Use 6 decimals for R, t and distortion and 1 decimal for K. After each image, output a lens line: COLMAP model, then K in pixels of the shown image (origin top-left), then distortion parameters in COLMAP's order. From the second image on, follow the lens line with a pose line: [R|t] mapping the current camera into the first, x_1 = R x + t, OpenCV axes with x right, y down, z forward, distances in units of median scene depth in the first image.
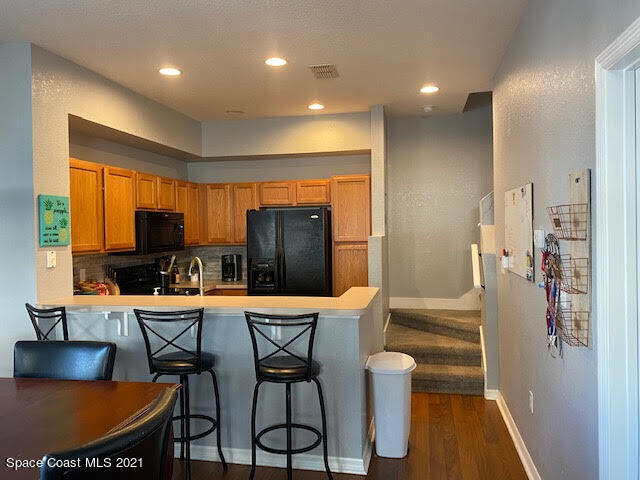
lens RADIAL K [[480.1, 0, 319.0], [0, 480.1, 237.7], [0, 0, 1]] dist [0.069028, -0.119024]
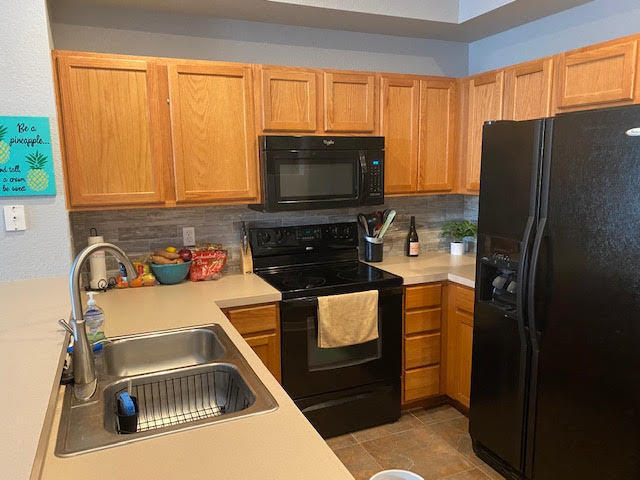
lens RADIAL K [[480.1, 0, 319.0], [0, 480.1, 237.7], [0, 0, 1]] dist [0.069028, -0.119024]
pose [[0.574179, 0.126031, -0.808971, 0.138192], [-0.008800, 0.988974, 0.147829, -0.018823], [0.818682, -0.077761, 0.568957, 0.648830]]
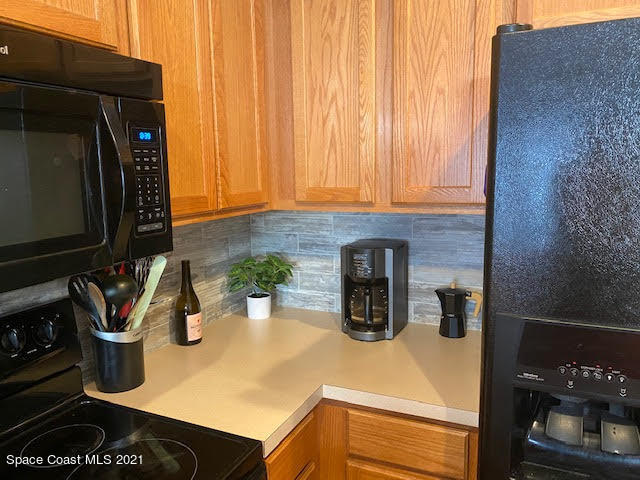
lens RADIAL K [[480.1, 0, 319.0], [0, 480.1, 237.7], [0, 0, 1]] dist [0.069028, -0.119024]
pose [[0.974139, 0.028438, -0.224153, -0.179700], [0.001275, 0.991340, 0.131311, -0.007943], [0.225946, -0.128201, 0.965667, 0.853603]]
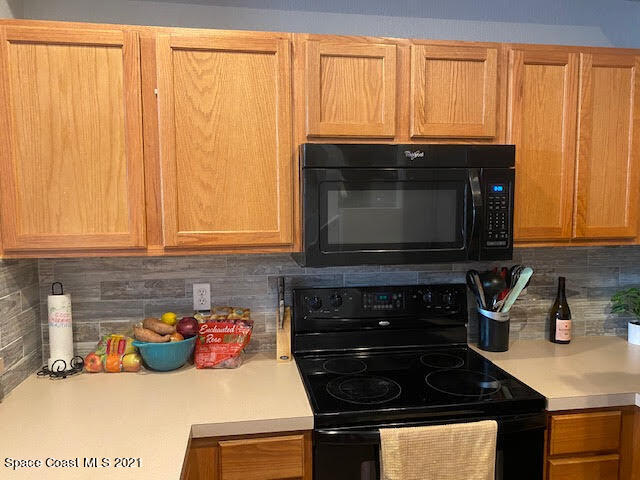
lens RADIAL K [[480.1, 0, 319.0], [0, 480.1, 237.7], [0, 0, 1]] dist [0.069028, -0.119024]
pose [[0.354020, 0.080976, -0.931725, -0.023432], [-0.017581, 0.996645, 0.079938, -0.014304], [0.935072, -0.011919, 0.354256, 0.799059]]
